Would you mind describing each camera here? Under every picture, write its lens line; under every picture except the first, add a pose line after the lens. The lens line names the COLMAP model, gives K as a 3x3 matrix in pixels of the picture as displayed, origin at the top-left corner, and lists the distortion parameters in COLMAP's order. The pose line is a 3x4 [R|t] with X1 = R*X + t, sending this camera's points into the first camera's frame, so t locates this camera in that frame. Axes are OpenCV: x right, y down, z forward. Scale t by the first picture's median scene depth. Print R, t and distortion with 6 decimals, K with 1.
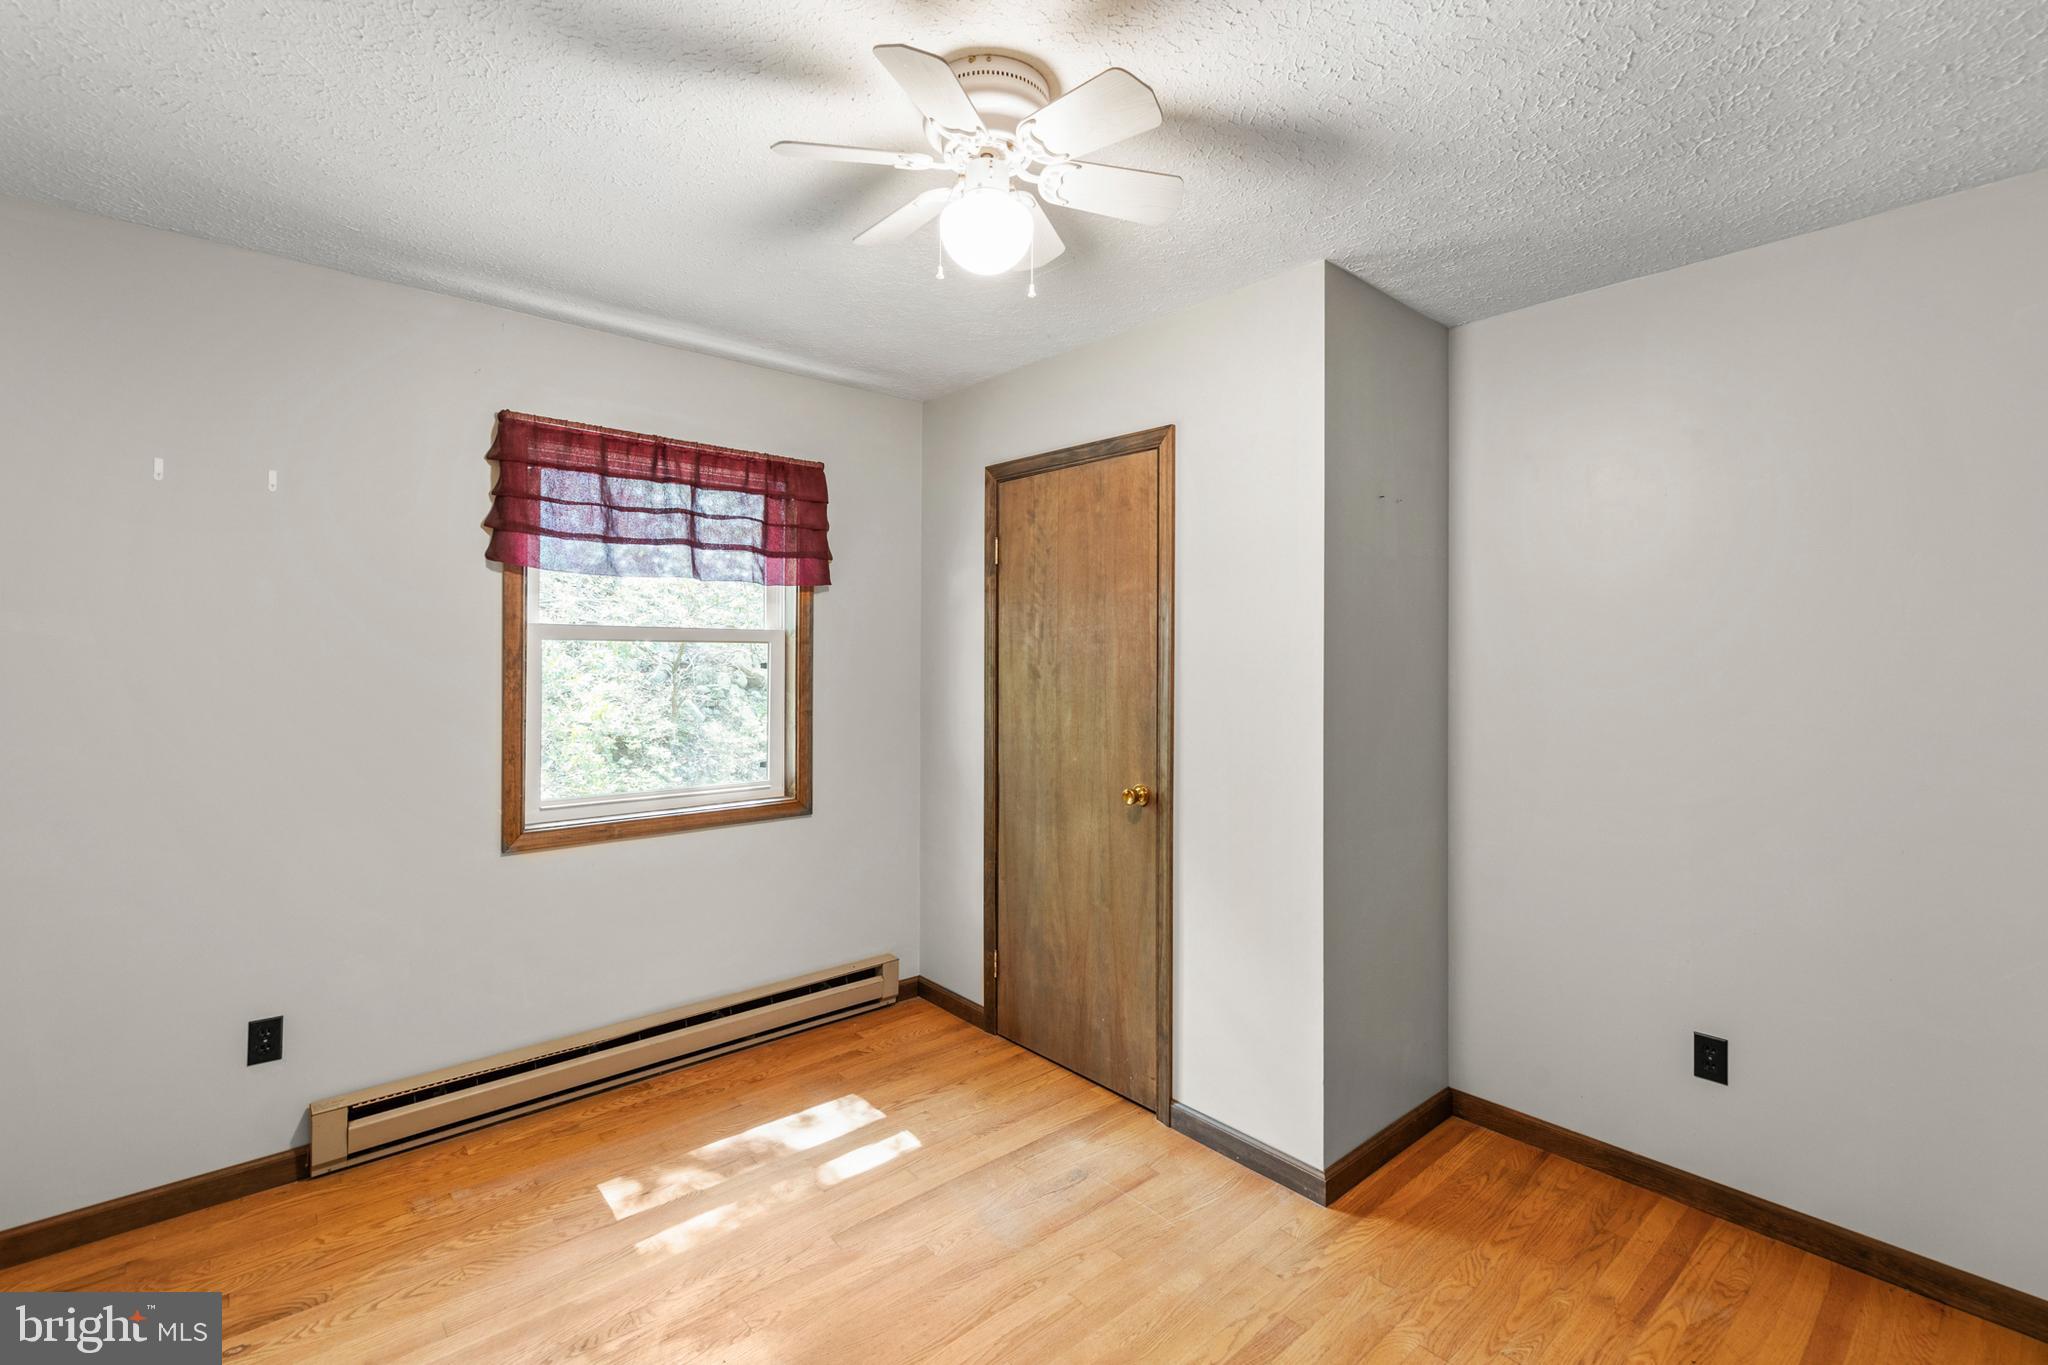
lens RADIAL K [[905.7, 0, 1074.8], [0, 905.7, 655.5], [0, 0, 1]] dist [0.003045, 0.000623]
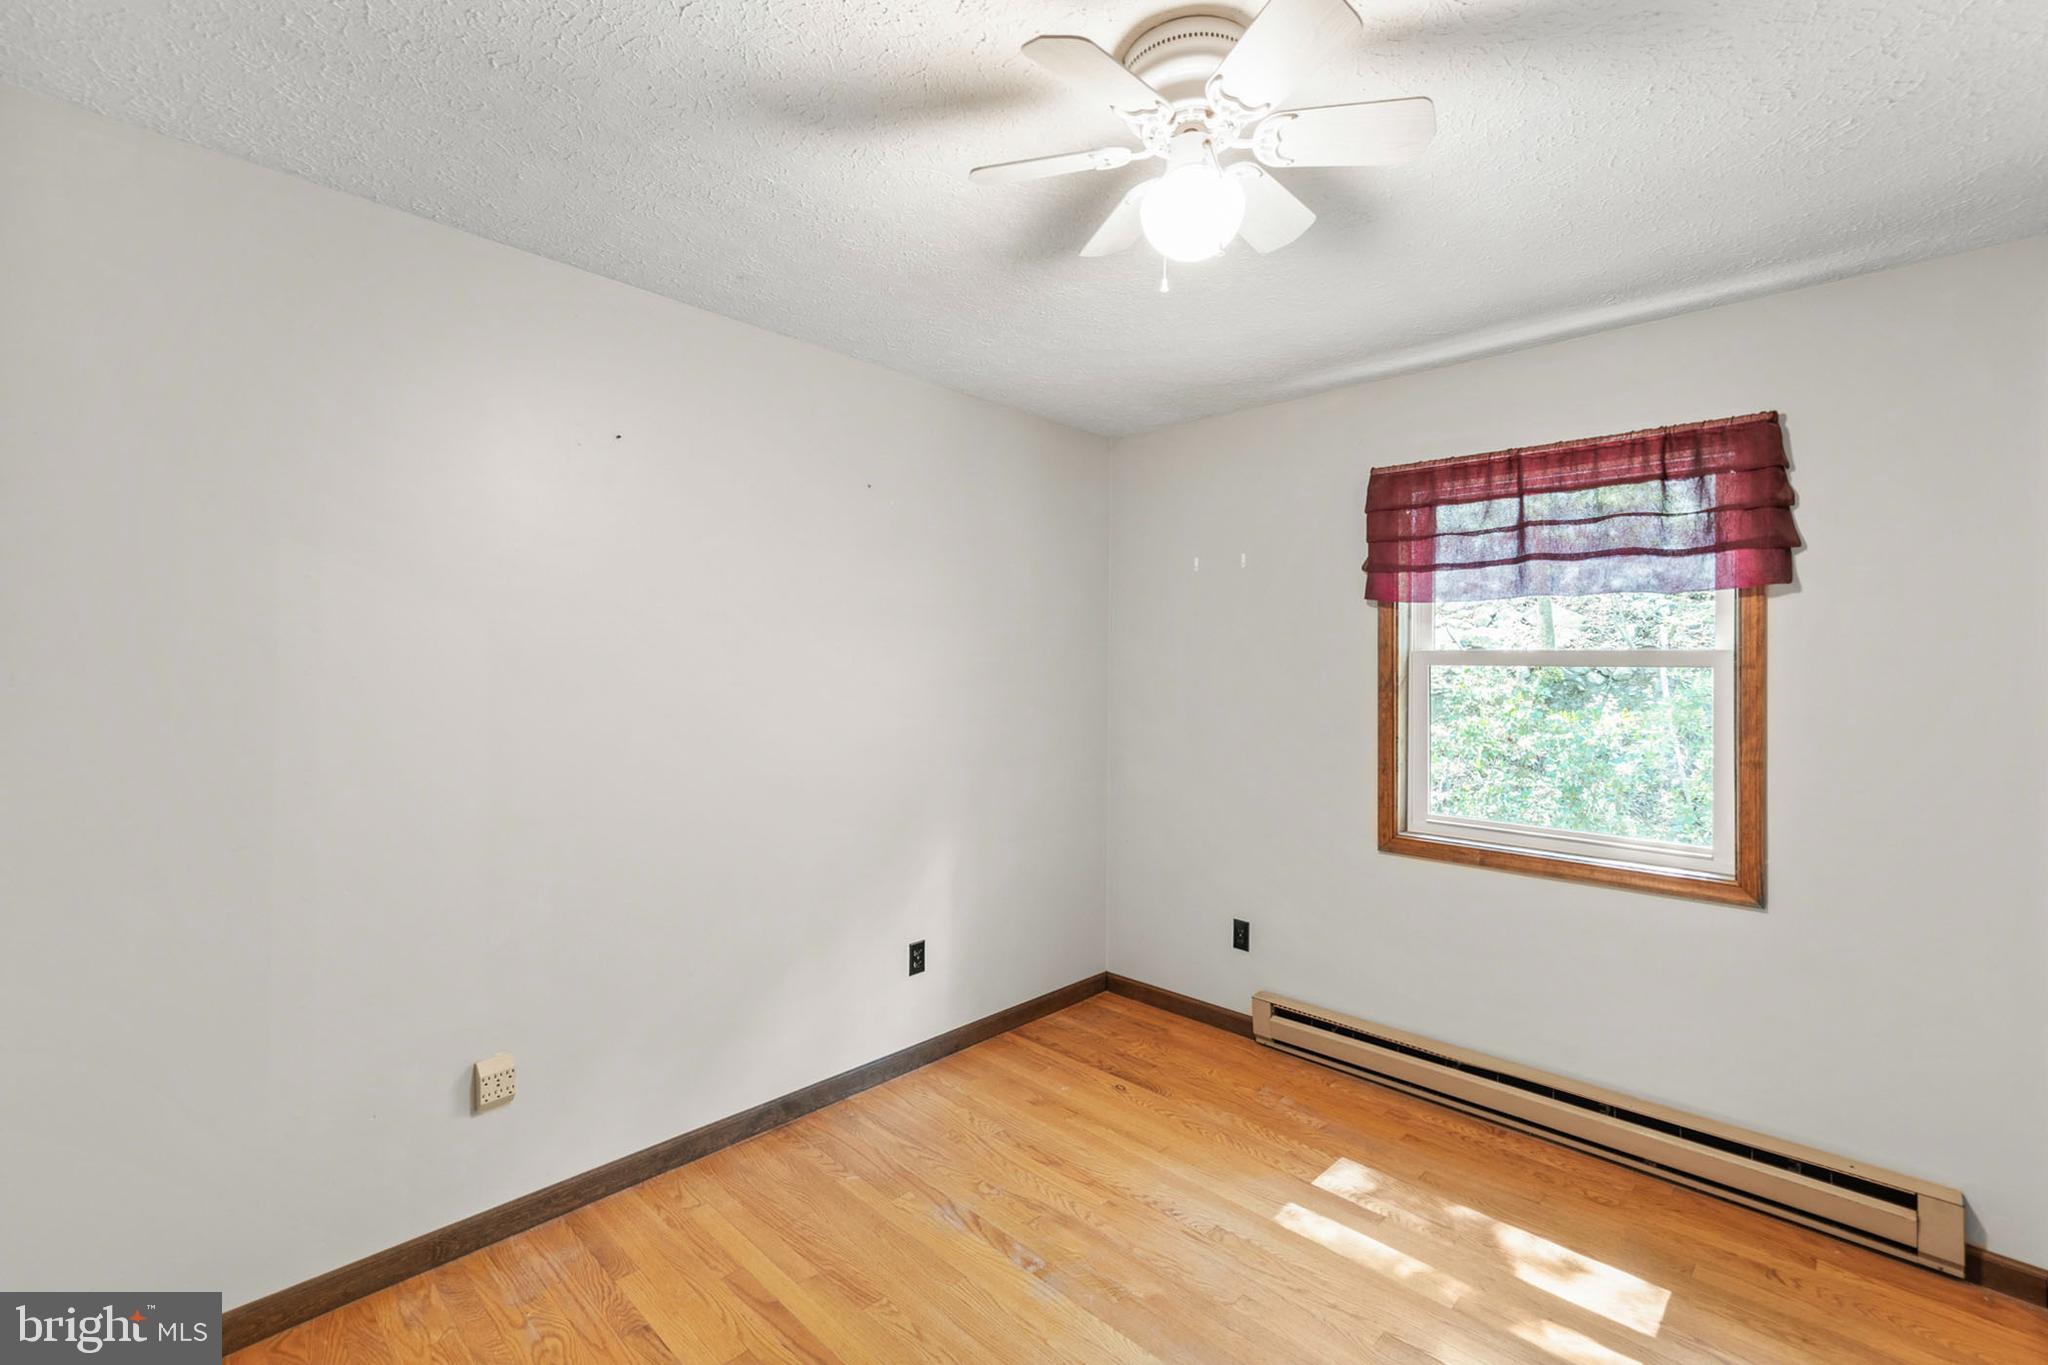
lens RADIAL K [[868.2, 0, 982.4], [0, 868.2, 672.6], [0, 0, 1]] dist [0.003215, 0.000310]
pose [[0.039791, -0.001538, -0.999207, 0.425858], [-0.014005, 0.999900, -0.002097, 0.000558], [0.999110, 0.014077, 0.039765, 0.418727]]
